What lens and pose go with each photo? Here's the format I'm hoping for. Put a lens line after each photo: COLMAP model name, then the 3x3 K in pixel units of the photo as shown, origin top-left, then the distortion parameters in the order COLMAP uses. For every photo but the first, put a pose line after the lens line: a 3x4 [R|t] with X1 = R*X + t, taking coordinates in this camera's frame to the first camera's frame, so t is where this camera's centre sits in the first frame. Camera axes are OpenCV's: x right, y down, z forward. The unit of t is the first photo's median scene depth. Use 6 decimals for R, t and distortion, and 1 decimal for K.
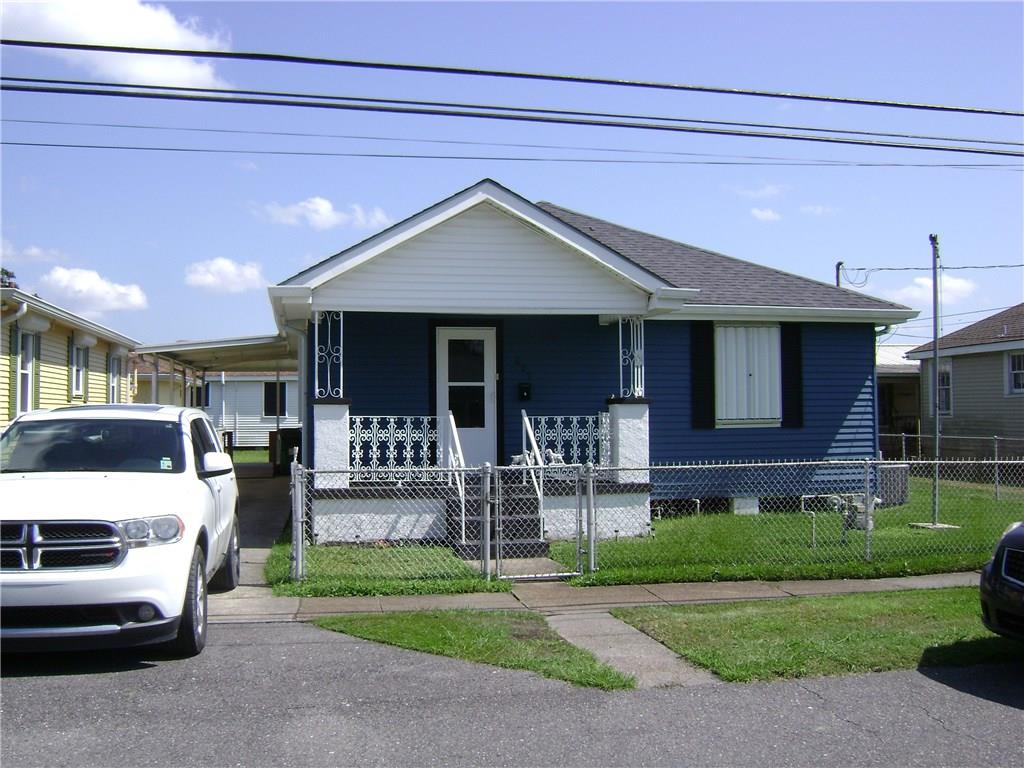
lens RADIAL K [[1062.8, 0, 512.0], [0, 1062.8, 384.0], [0, 0, 1]] dist [-0.184582, 0.144981]
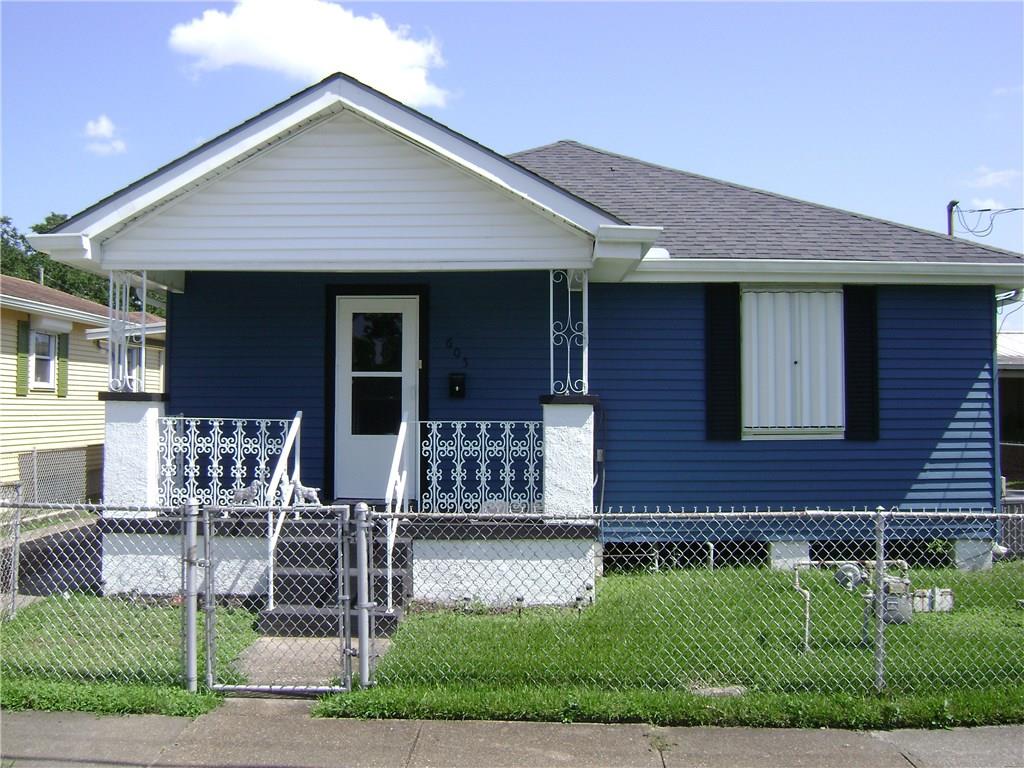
lens RADIAL K [[1062.8, 0, 512.0], [0, 1062.8, 384.0], [0, 0, 1]] dist [-0.184582, 0.144981]
pose [[0.978640, 0.004049, -0.205542, 0.196371], [-0.003324, 0.999987, 0.003874, 0.003556], [0.205555, -0.003108, 0.978641, 0.314788]]
